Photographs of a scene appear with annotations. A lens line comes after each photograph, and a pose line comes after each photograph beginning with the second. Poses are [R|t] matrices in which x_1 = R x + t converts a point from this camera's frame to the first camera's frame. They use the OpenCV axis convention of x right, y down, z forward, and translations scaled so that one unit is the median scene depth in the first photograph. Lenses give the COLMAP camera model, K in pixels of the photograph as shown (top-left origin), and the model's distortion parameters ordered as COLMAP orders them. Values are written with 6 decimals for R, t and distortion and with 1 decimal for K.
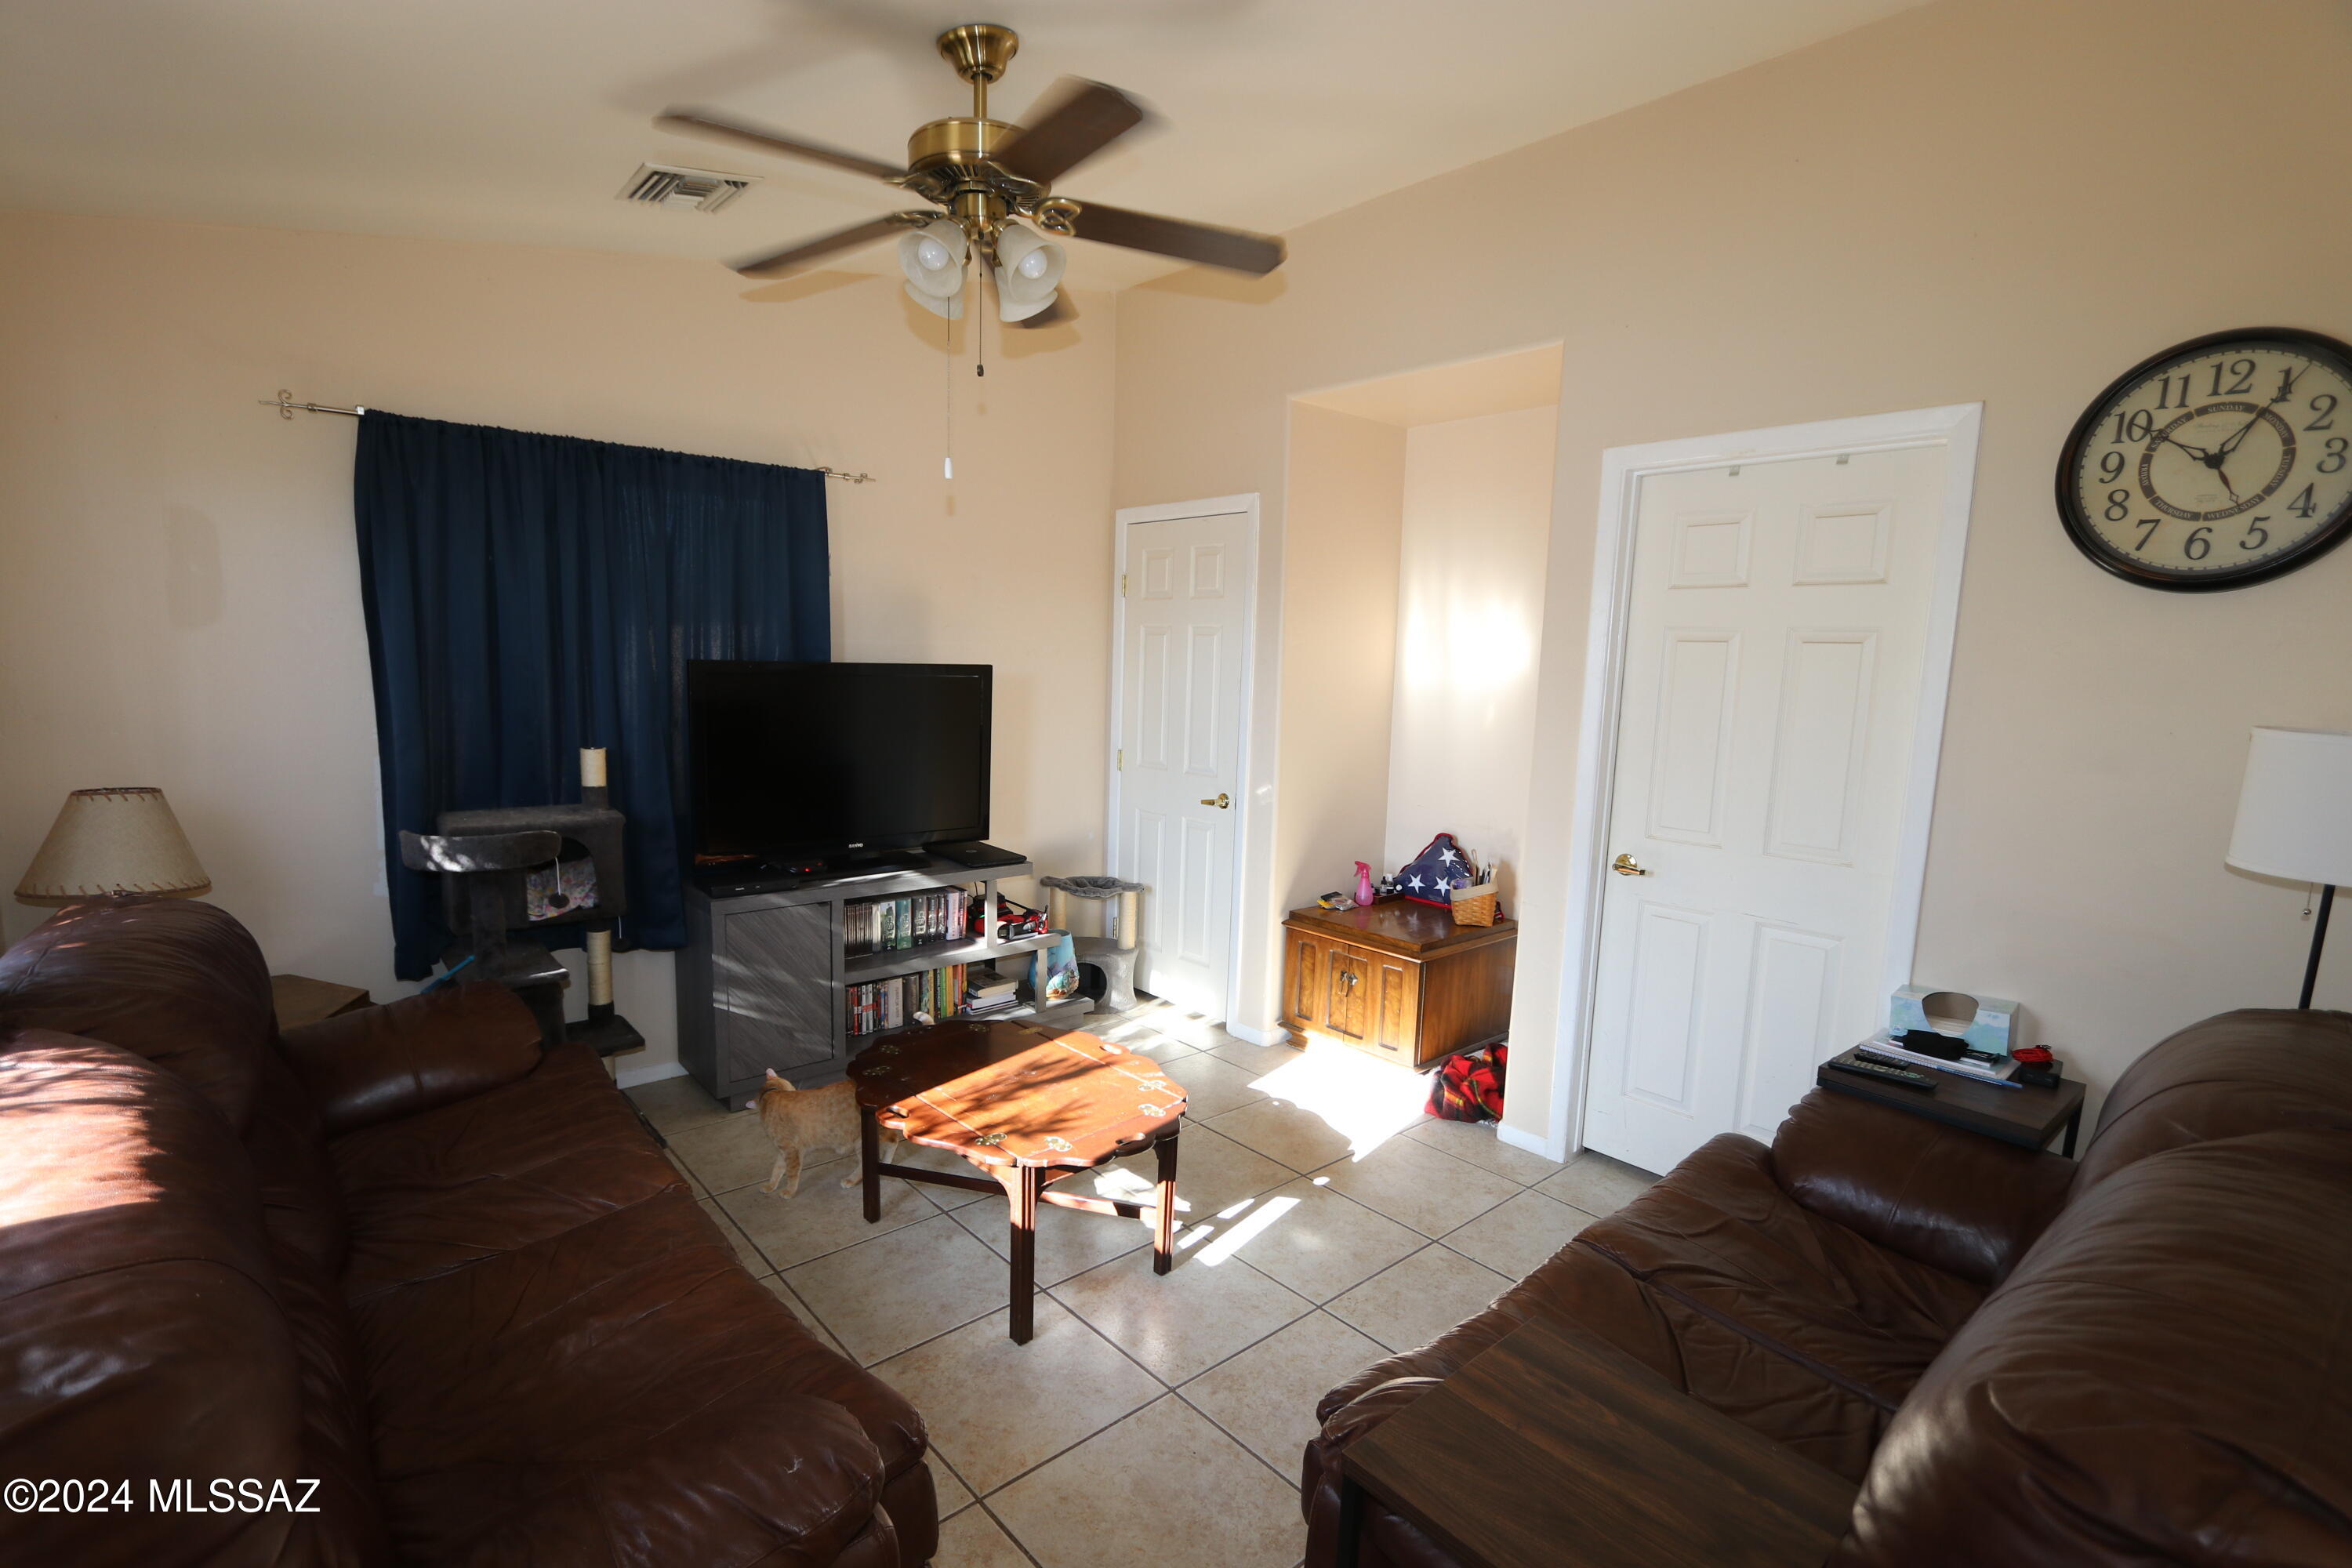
lens RADIAL K [[1090.2, 0, 1173.6], [0, 1090.2, 798.1], [0, 0, 1]] dist [-0.001822, -0.000349]
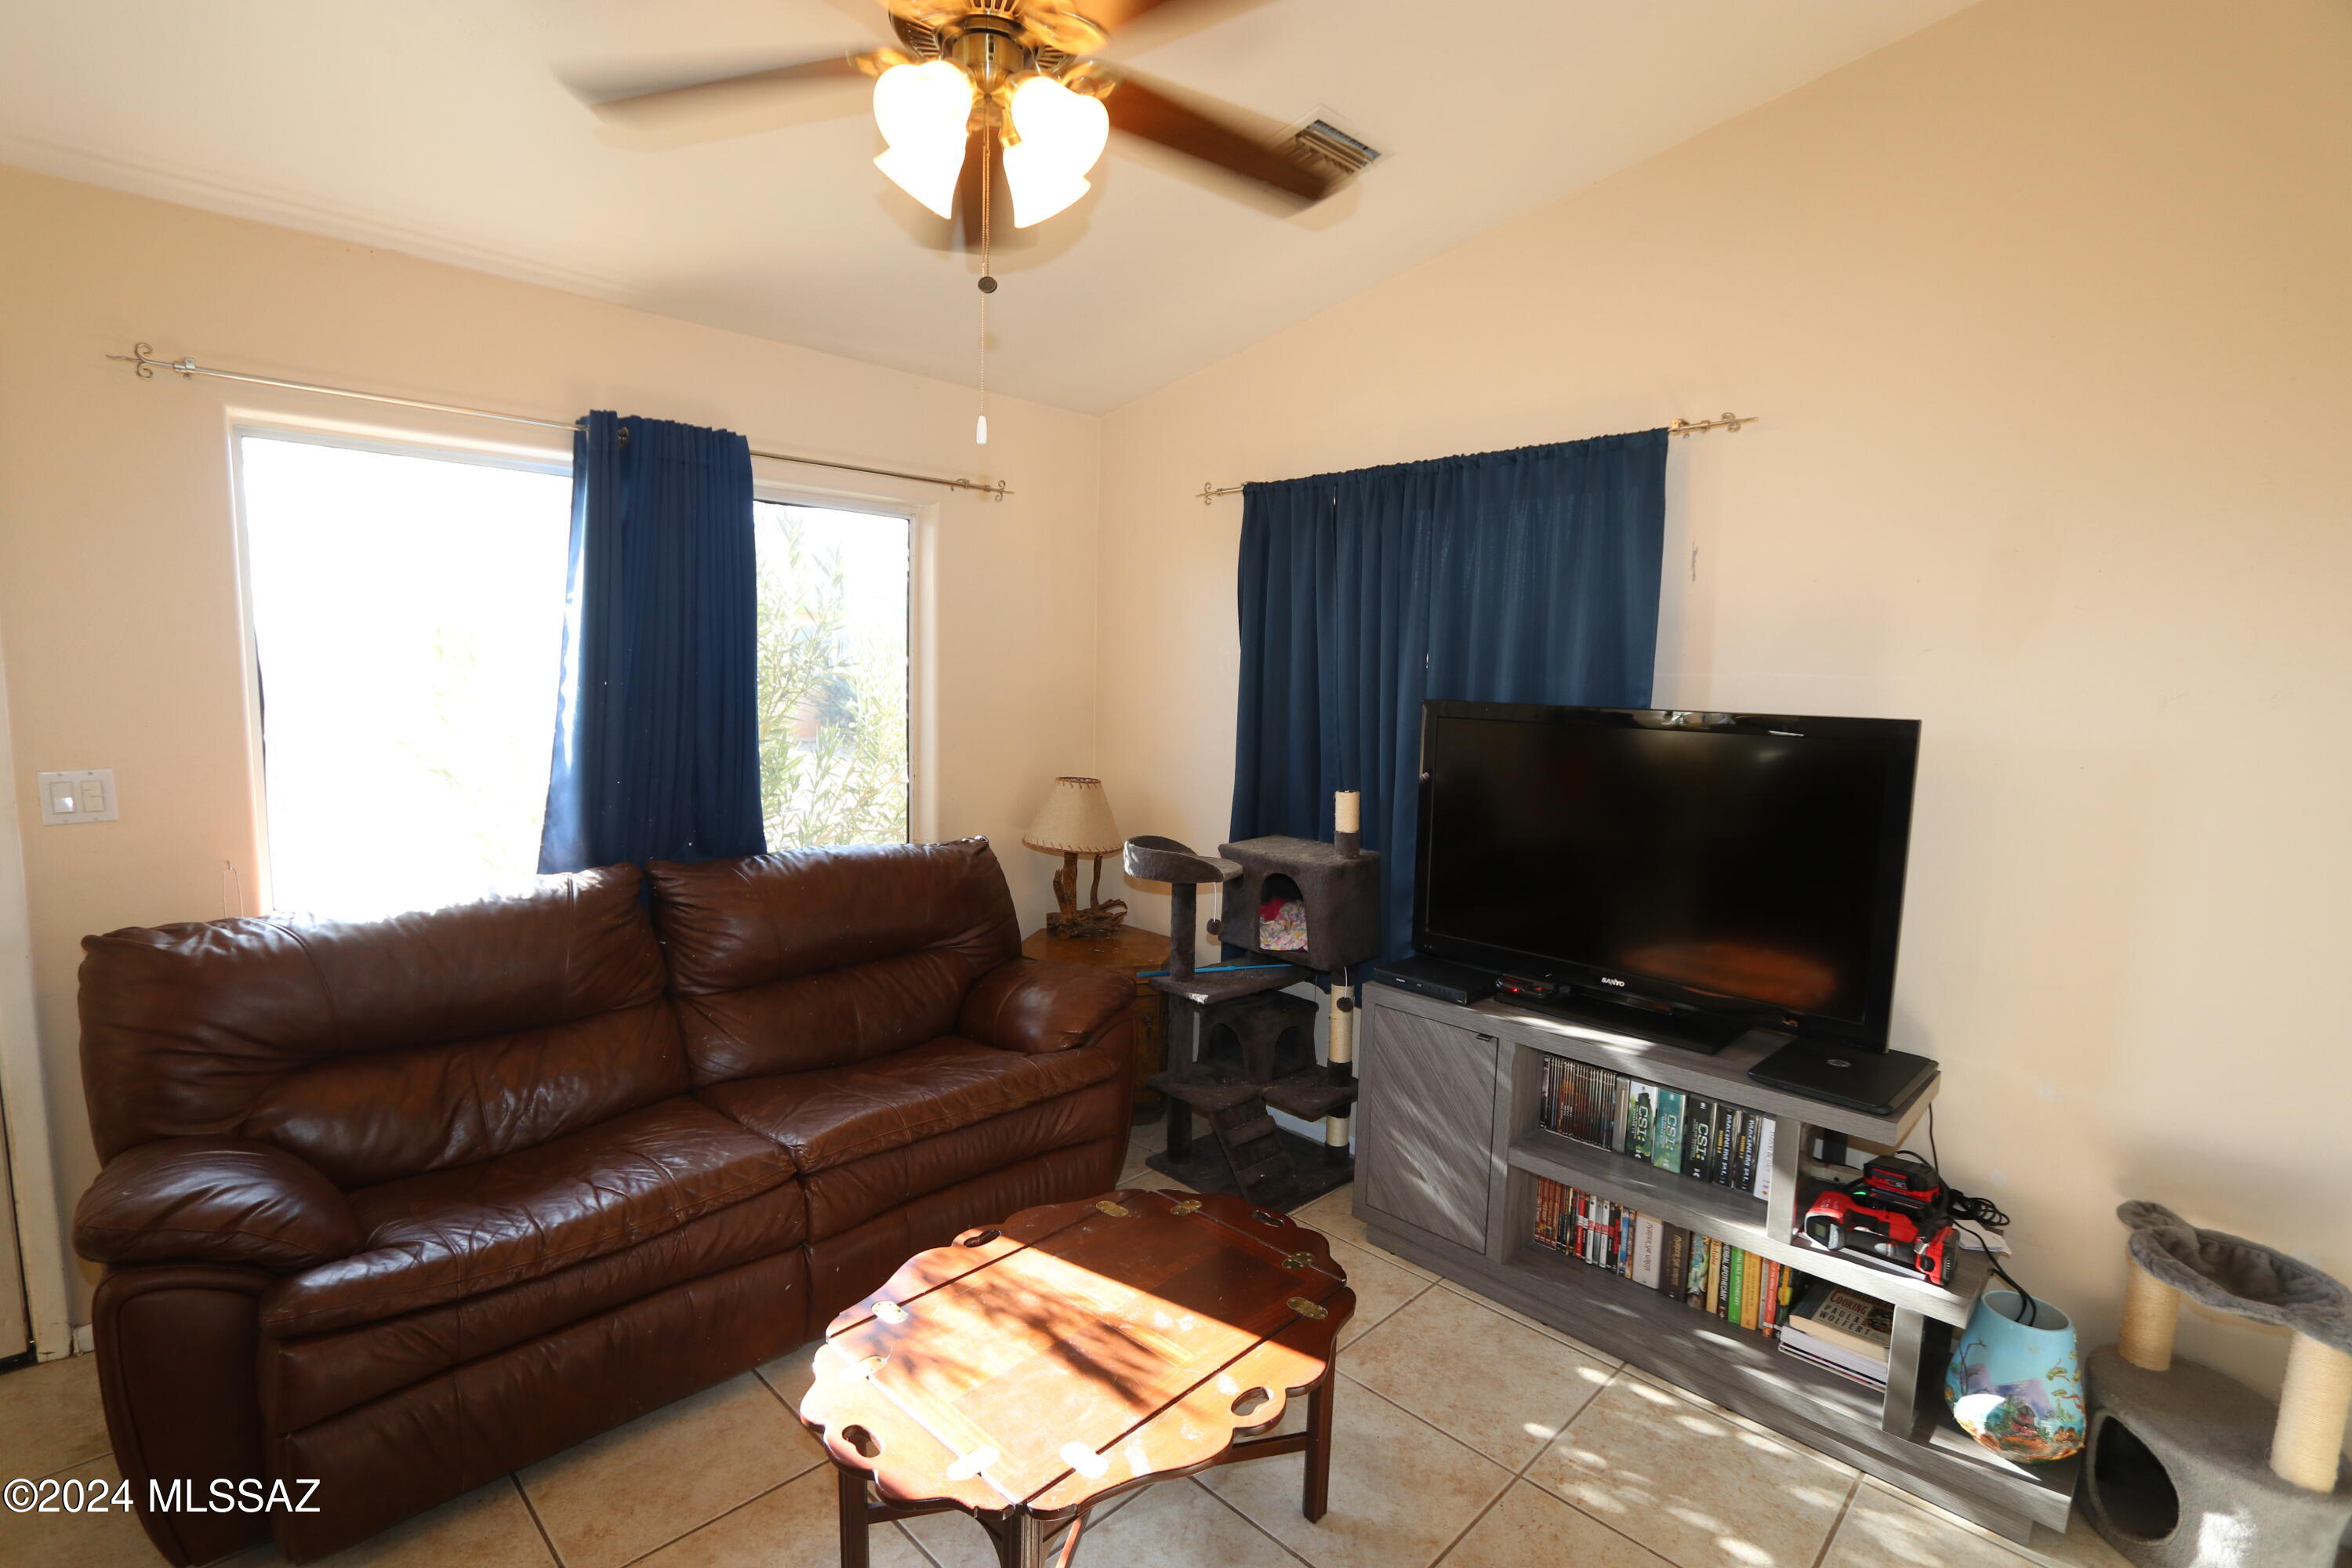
lens RADIAL K [[1090.2, 0, 1173.6], [0, 1090.2, 798.1], [0, 0, 1]] dist [-0.001822, -0.000349]
pose [[0.084334, 0.096018, -0.991801, 0.387815], [-0.155041, 0.984488, 0.082126, -0.092745], [0.984302, 0.146844, 0.097912, 0.746482]]
